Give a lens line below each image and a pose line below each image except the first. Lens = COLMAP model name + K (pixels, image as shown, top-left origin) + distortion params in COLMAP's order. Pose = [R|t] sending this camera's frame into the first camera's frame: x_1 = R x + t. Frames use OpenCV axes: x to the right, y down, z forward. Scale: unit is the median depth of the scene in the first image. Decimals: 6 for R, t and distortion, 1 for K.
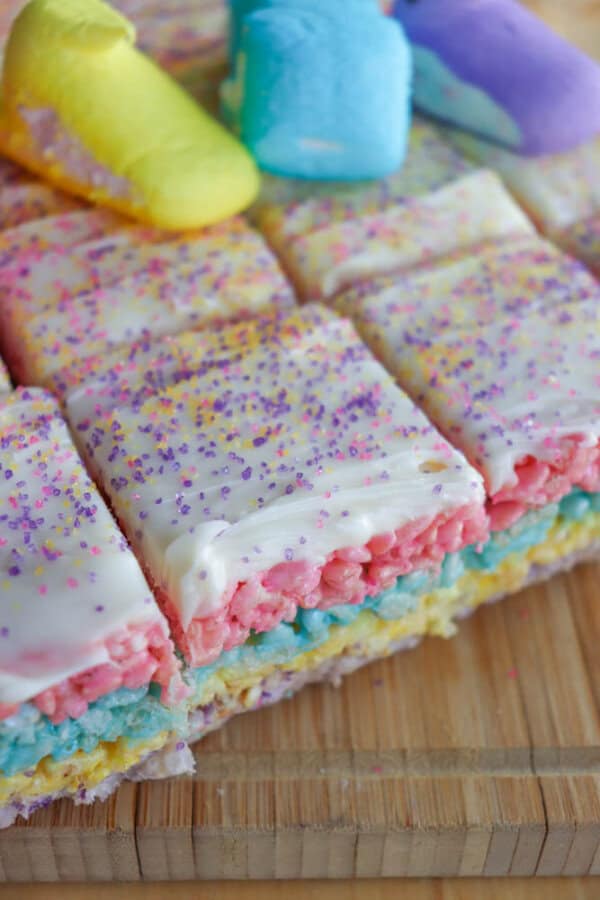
lens RADIAL K [[1187.2, 0, 300.0], [0, 1187.2, 450.0], [0, 0, 1]] dist [-0.039896, -0.010356]
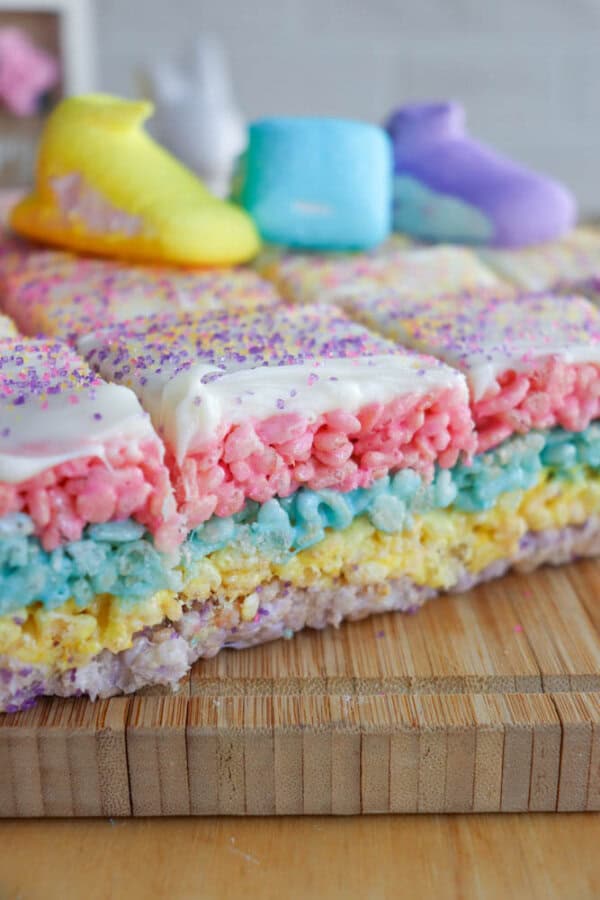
lens RADIAL K [[1187.2, 0, 300.0], [0, 1187.2, 450.0], [0, 0, 1]] dist [-0.039896, -0.010356]
pose [[0.999554, -0.026328, -0.014059, 0.018954], [0.019291, 0.929313, -0.368788, 0.450544], [0.022775, 0.368352, 0.929407, 0.035280]]
